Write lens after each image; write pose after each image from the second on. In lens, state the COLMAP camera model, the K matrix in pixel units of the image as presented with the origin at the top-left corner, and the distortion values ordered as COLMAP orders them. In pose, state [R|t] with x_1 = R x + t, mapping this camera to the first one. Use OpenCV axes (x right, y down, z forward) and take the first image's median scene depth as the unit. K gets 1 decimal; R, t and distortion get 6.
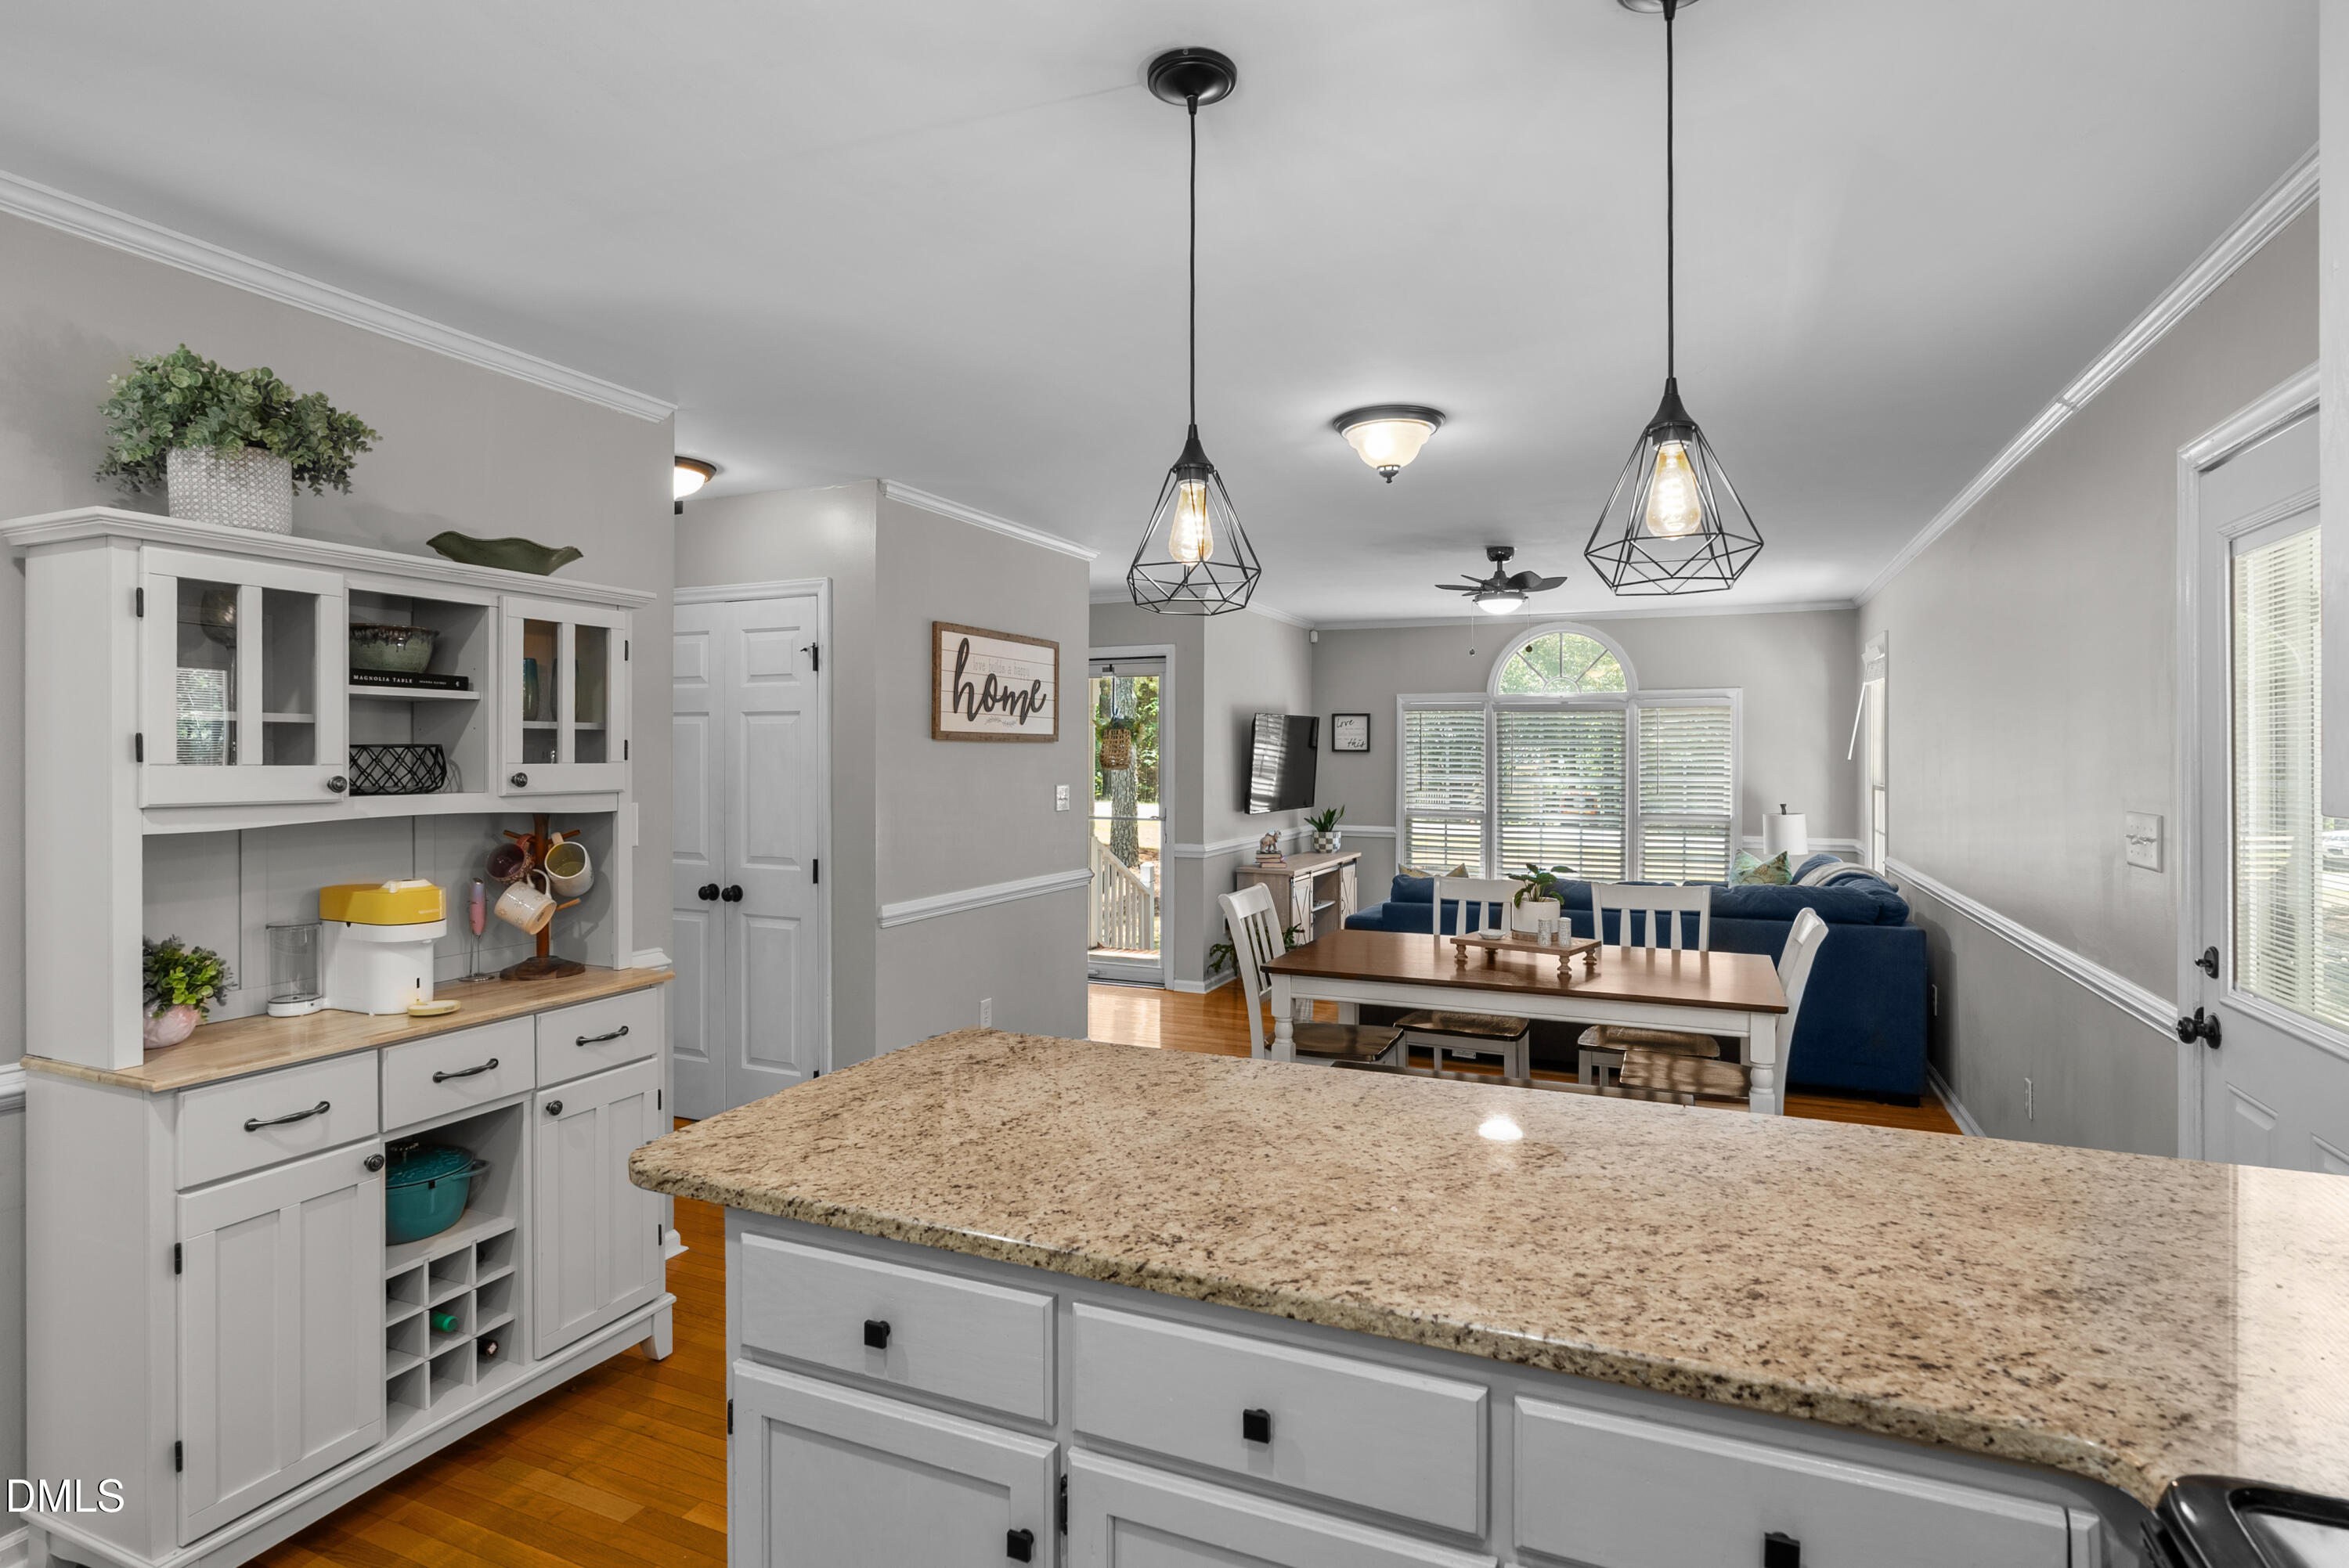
lens RADIAL K [[1187.6, 0, 1175.5], [0, 1187.6, 762.6], [0, 0, 1]] dist [-0.003471, -0.000360]
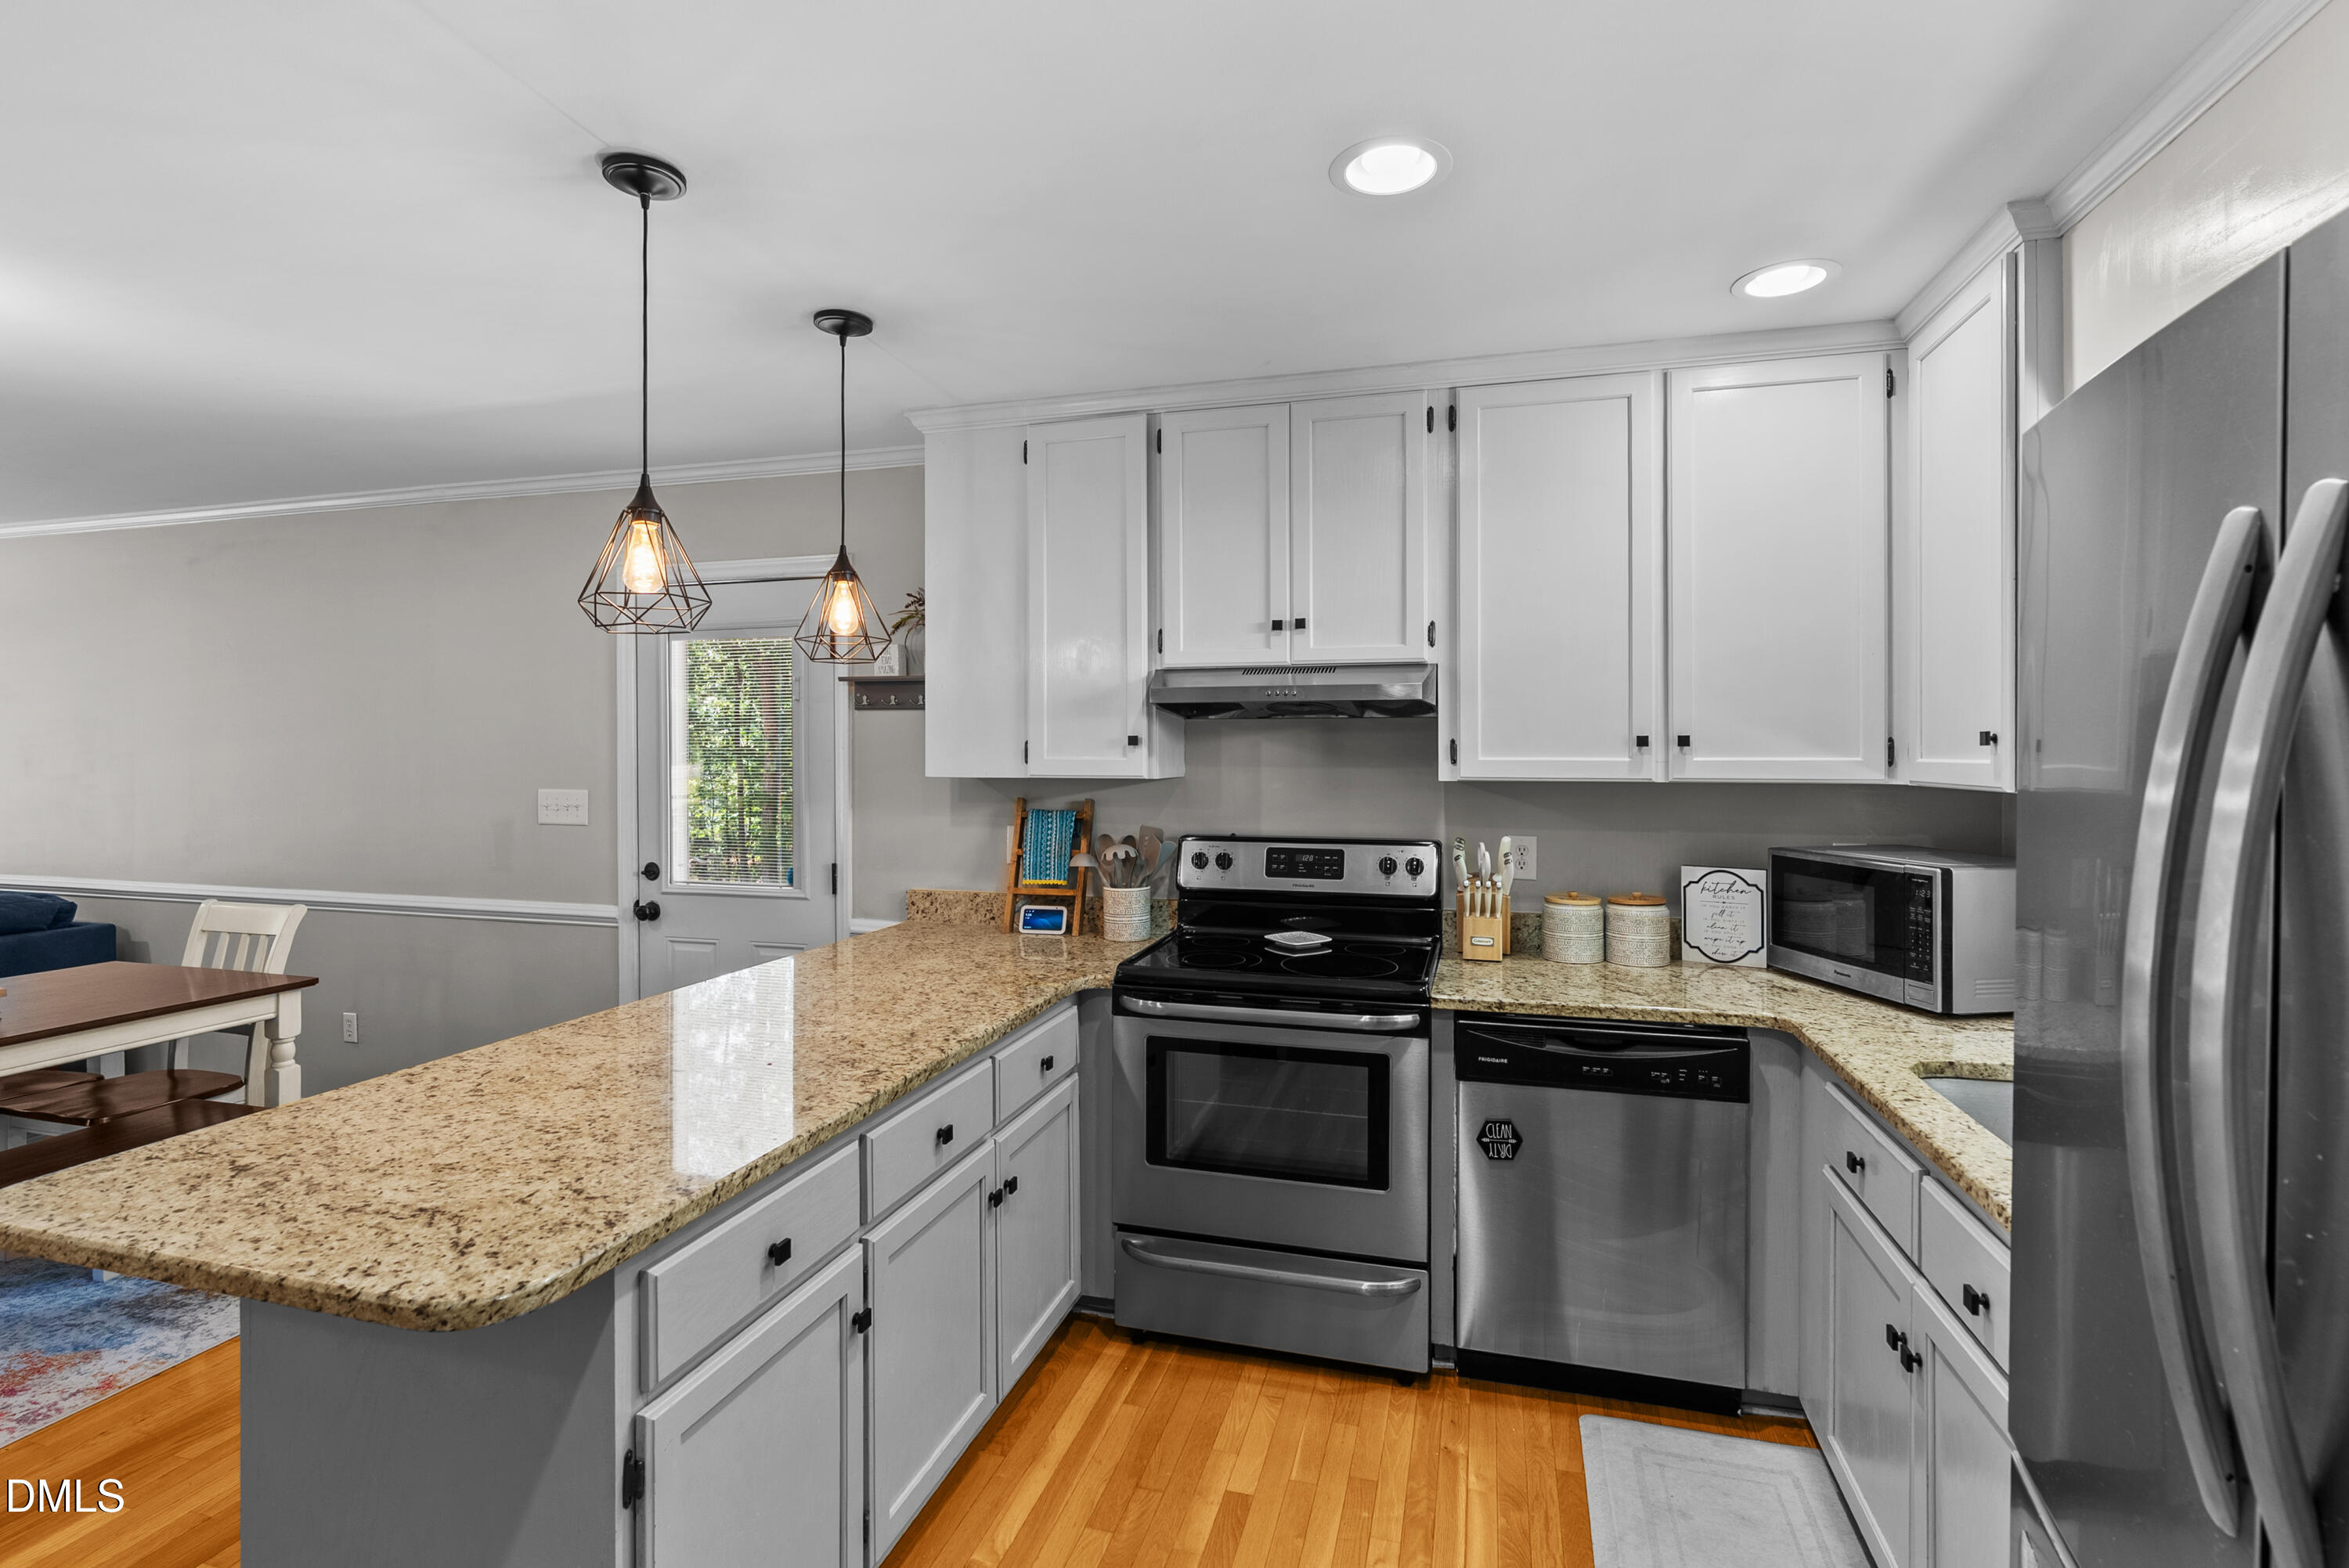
lens RADIAL K [[1078.4, 0, 1170.9], [0, 1078.4, 750.7], [0, 0, 1]] dist [-0.001816, -0.000234]
pose [[-0.131221, 0.000434, 0.991353, -0.365075], [0.005744, 0.999983, 0.000322, -0.002319], [-0.991337, 0.005737, -0.131221, 0.204789]]
